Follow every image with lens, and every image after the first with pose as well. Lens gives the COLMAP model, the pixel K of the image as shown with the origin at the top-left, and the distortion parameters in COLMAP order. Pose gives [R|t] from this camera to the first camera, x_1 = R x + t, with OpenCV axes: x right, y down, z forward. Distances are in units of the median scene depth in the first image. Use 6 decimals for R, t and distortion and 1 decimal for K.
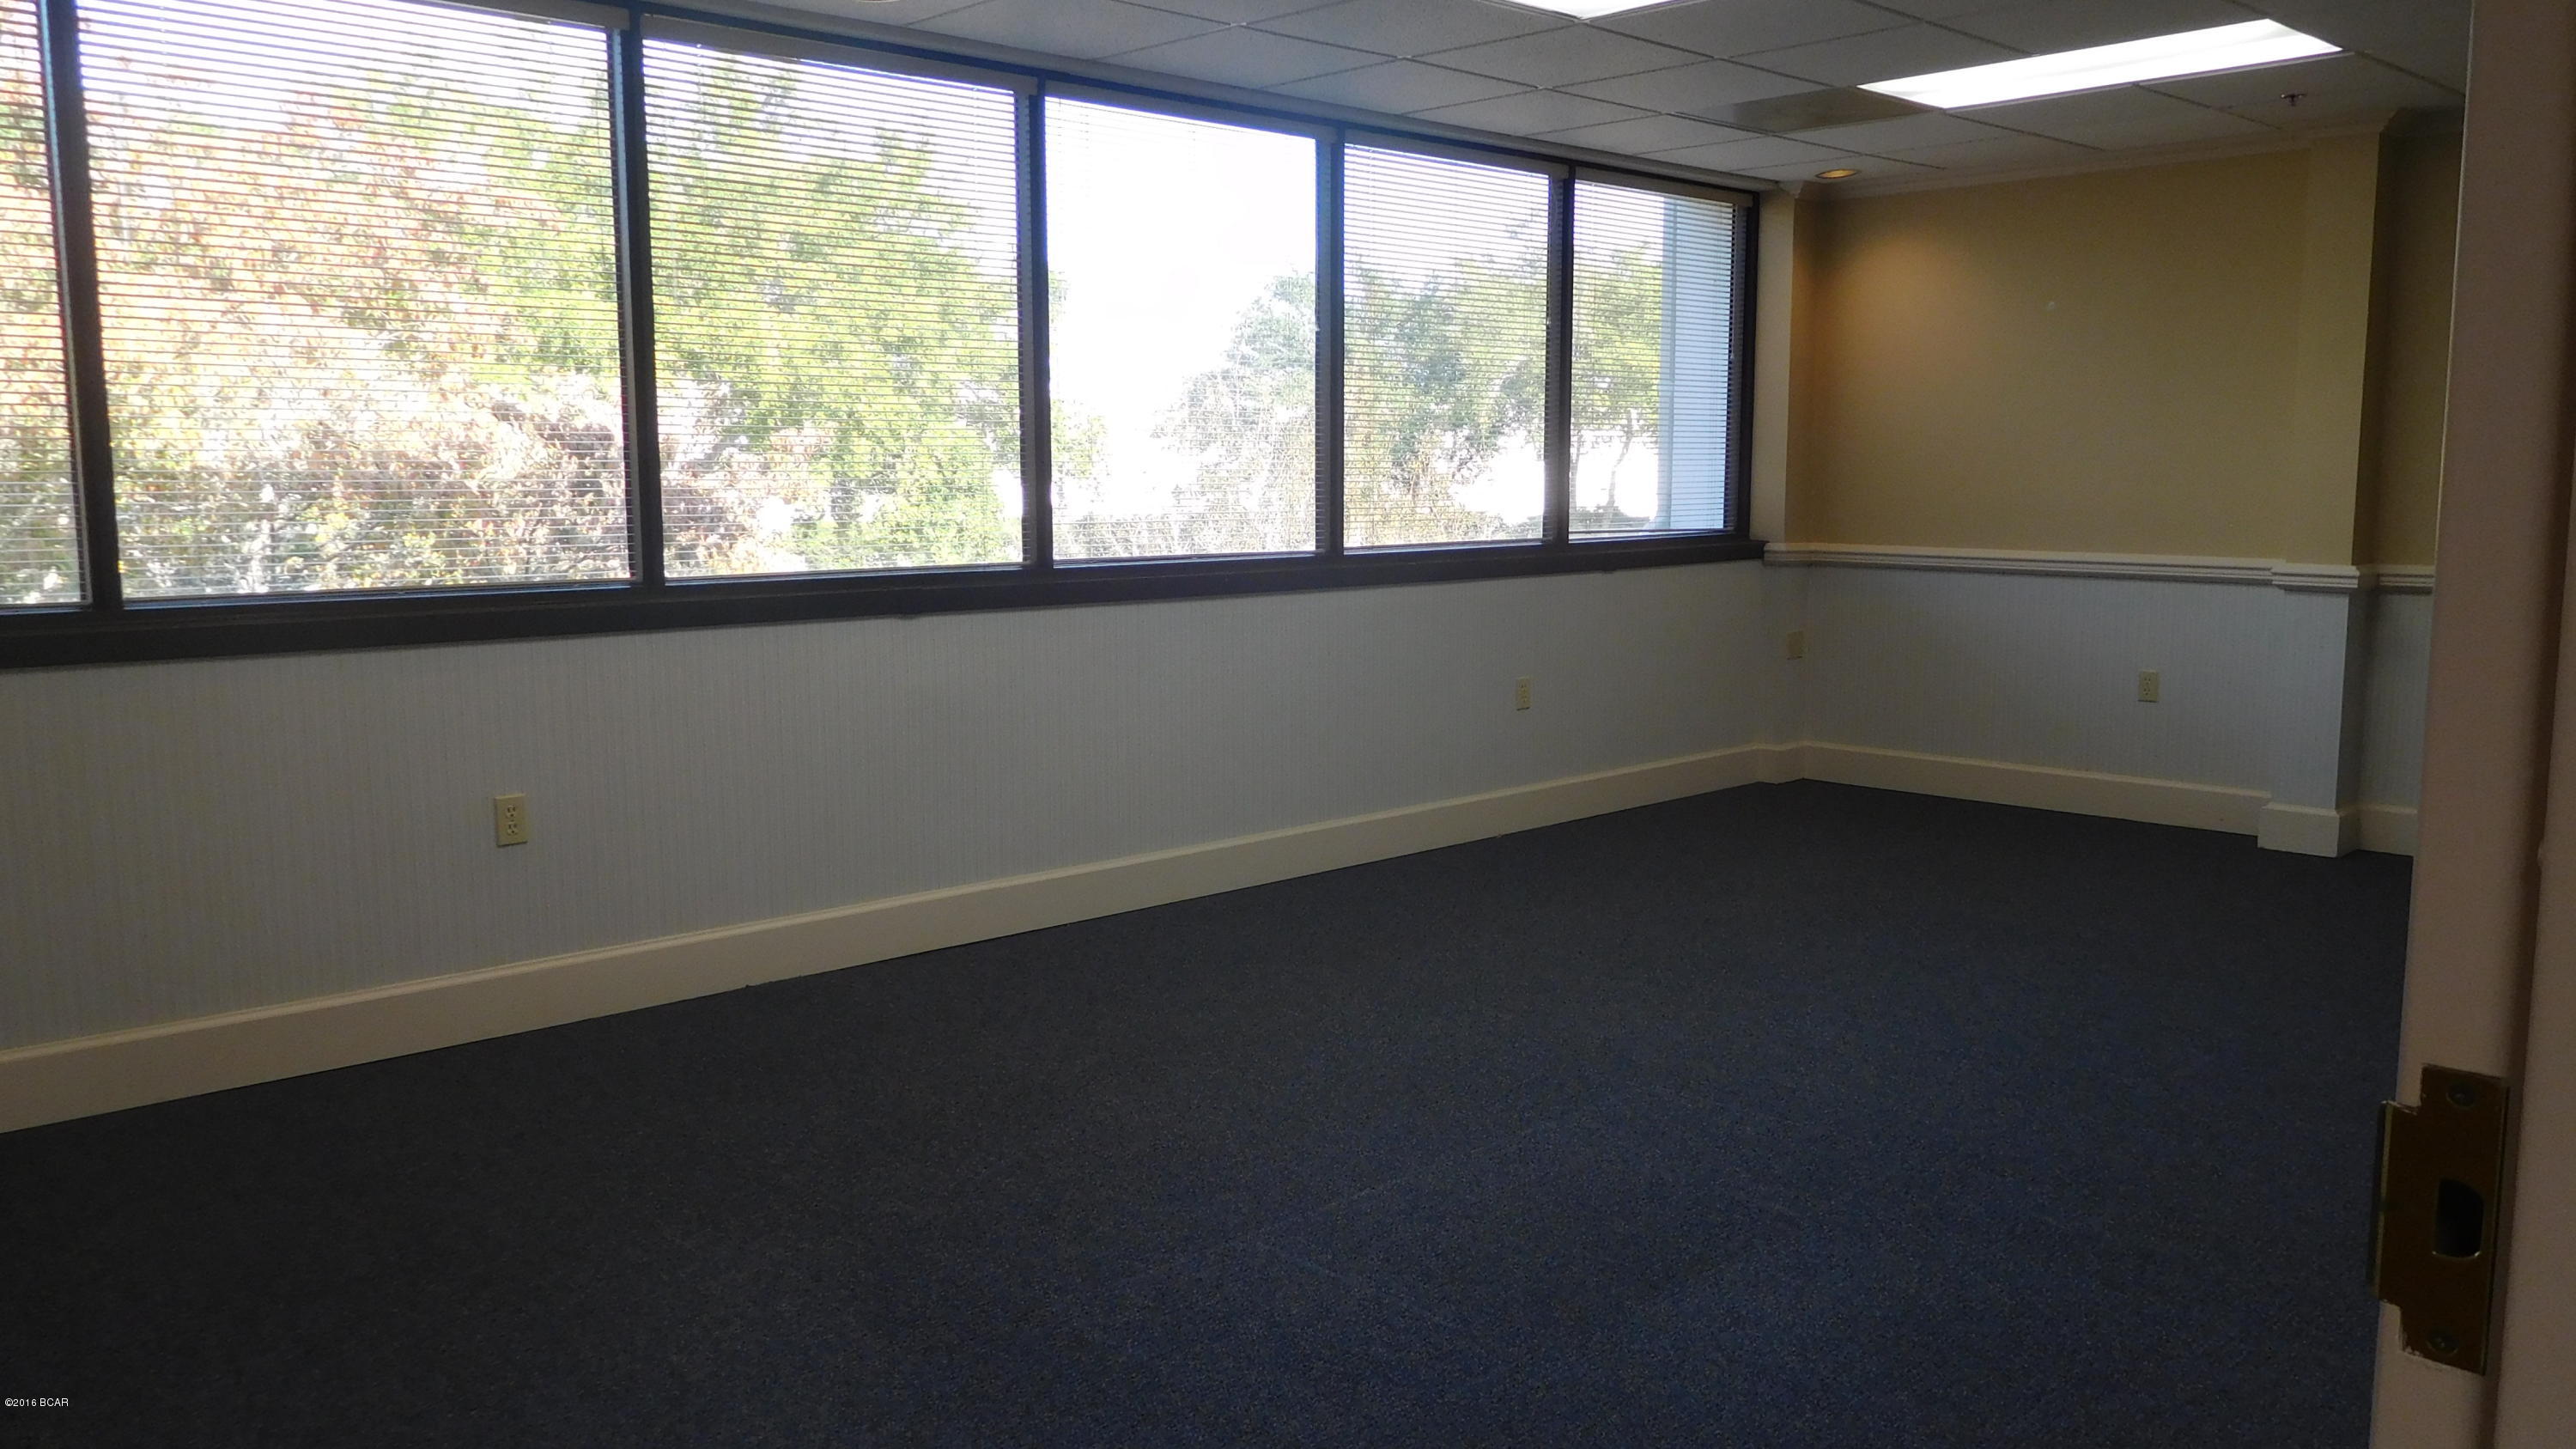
lens RADIAL K [[1969.8, 0, 1288.0], [0, 1969.8, 724.5], [0, 0, 1]] dist [-0.007301, -0.003990]
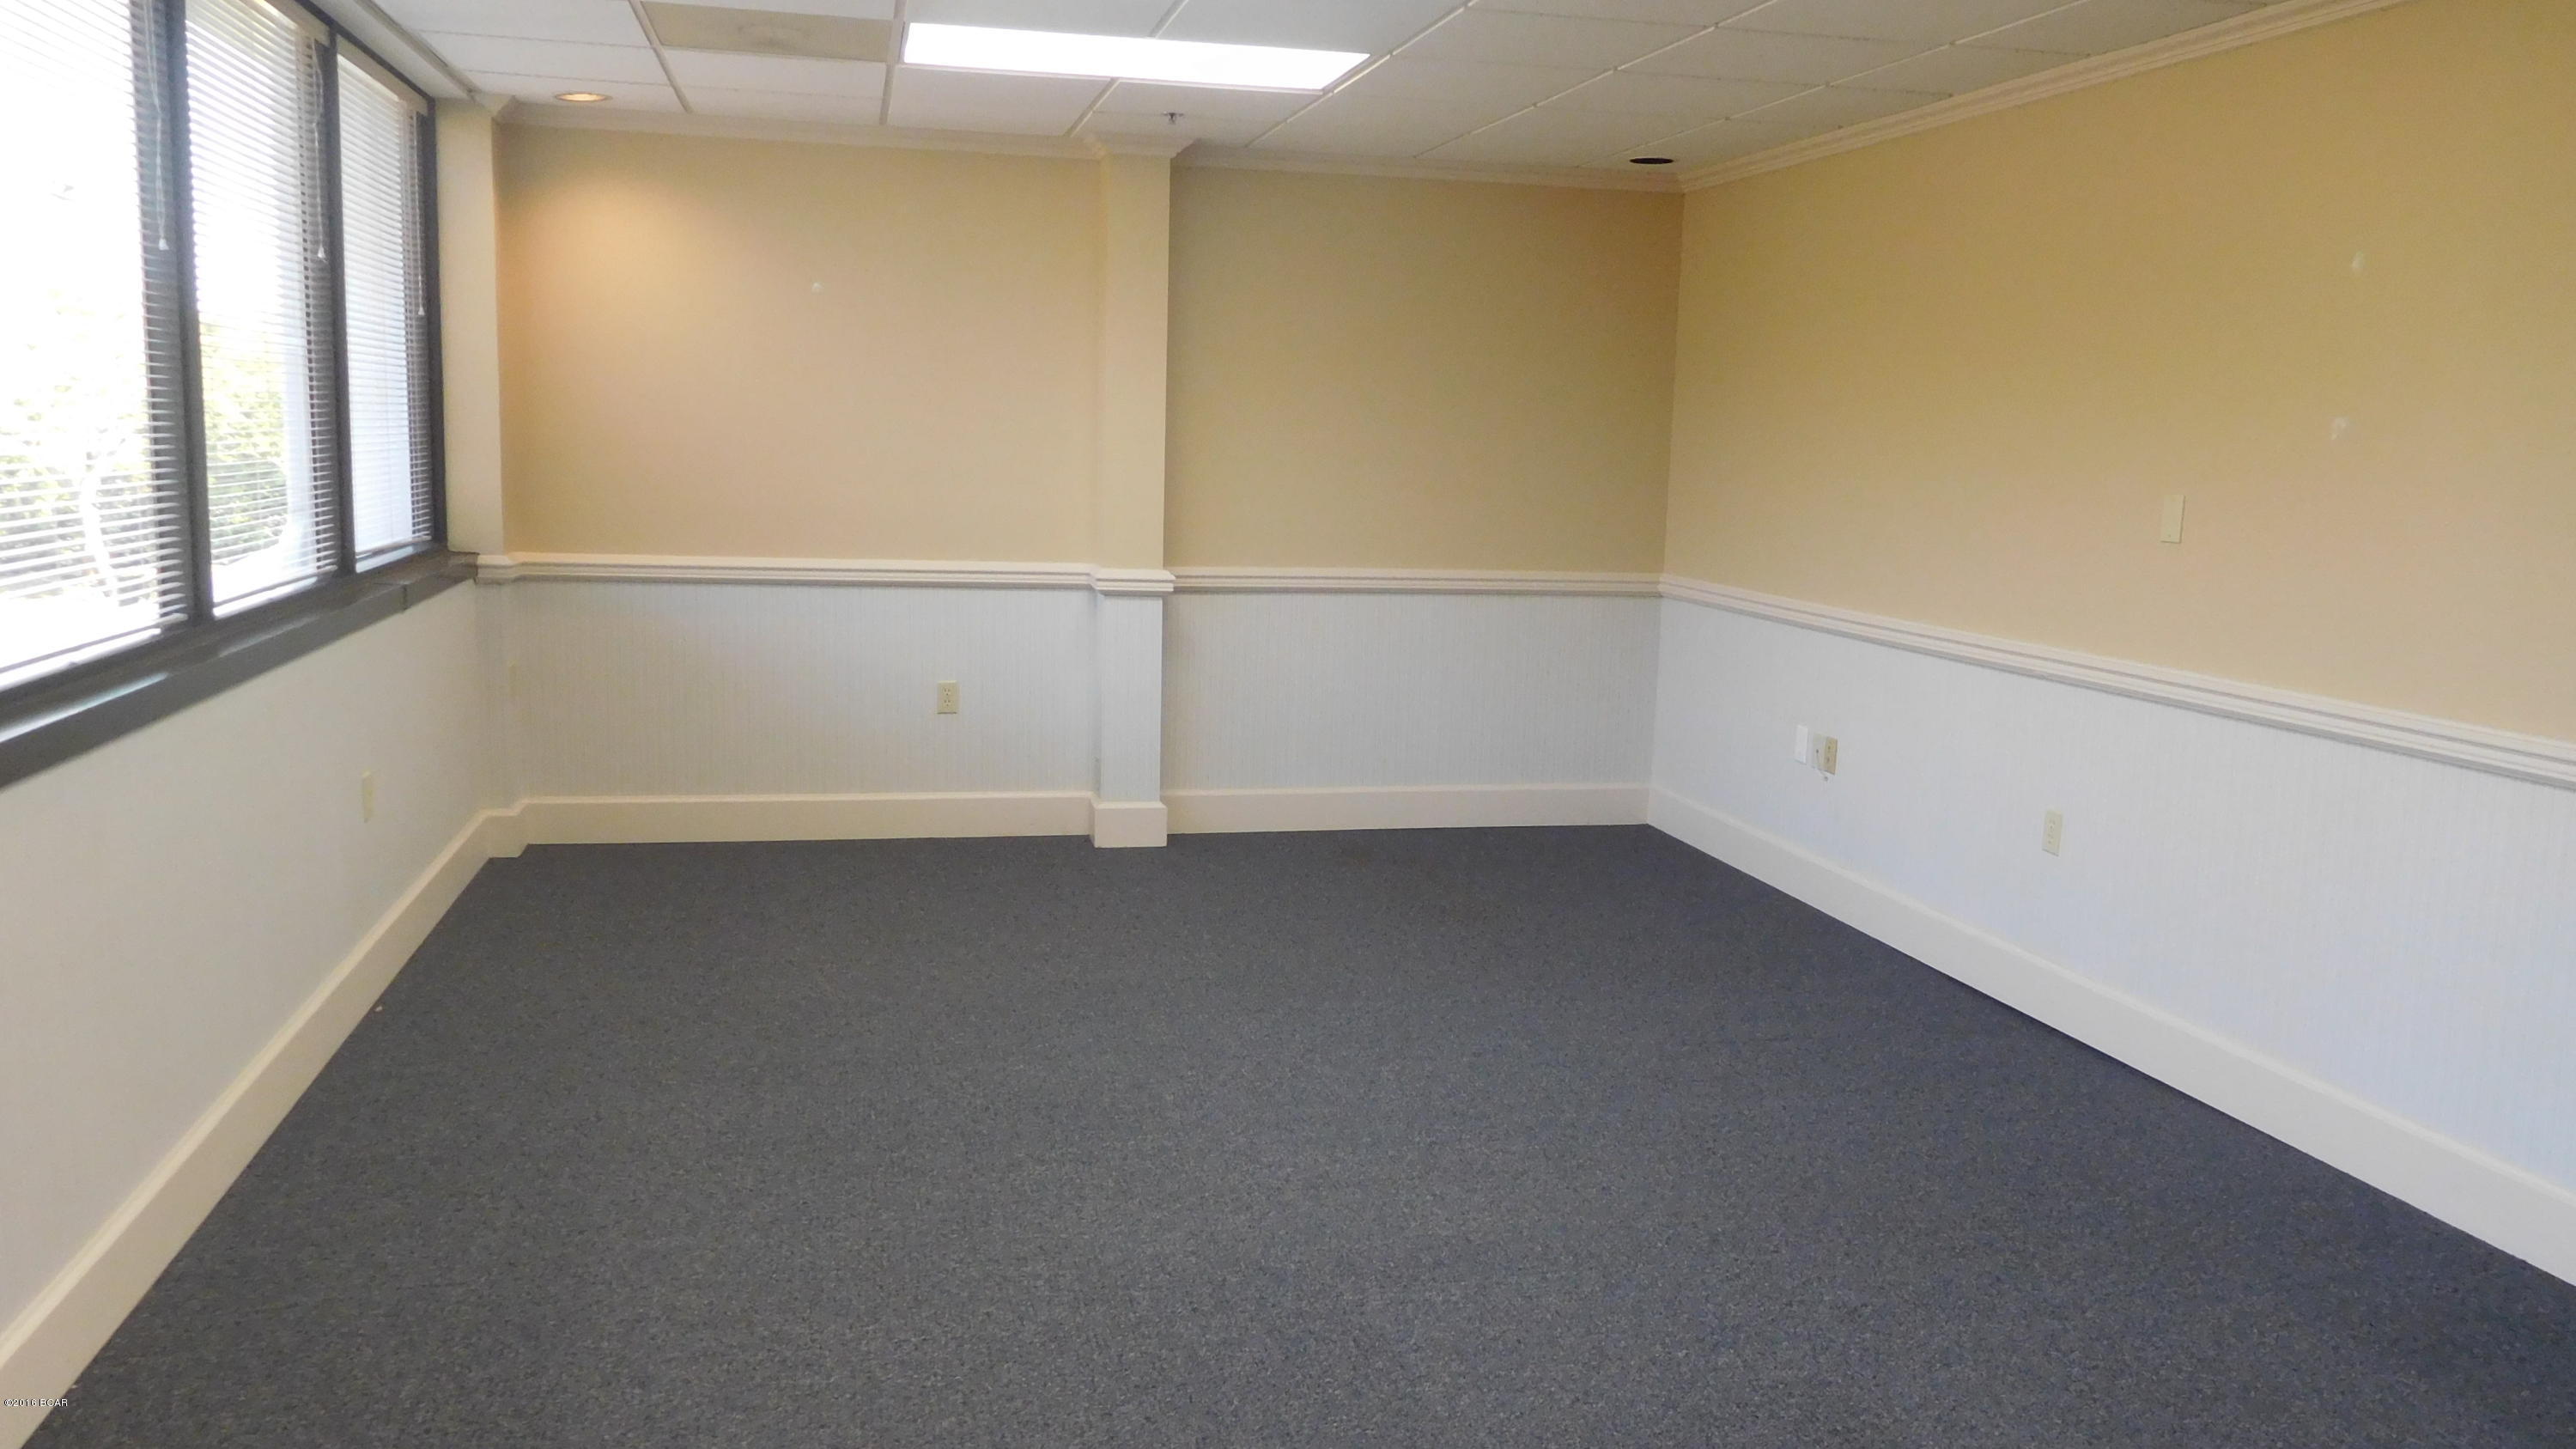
lens RADIAL K [[1969.8, 0, 1288.0], [0, 1969.8, 724.5], [0, 0, 1]] dist [-0.007301, -0.003990]
pose [[0.504502, -0.103529, 0.857181, -0.303251], [0.080923, 0.994085, 0.072436, -0.062356], [-0.859610, 0.032822, 0.509895, 0.365848]]
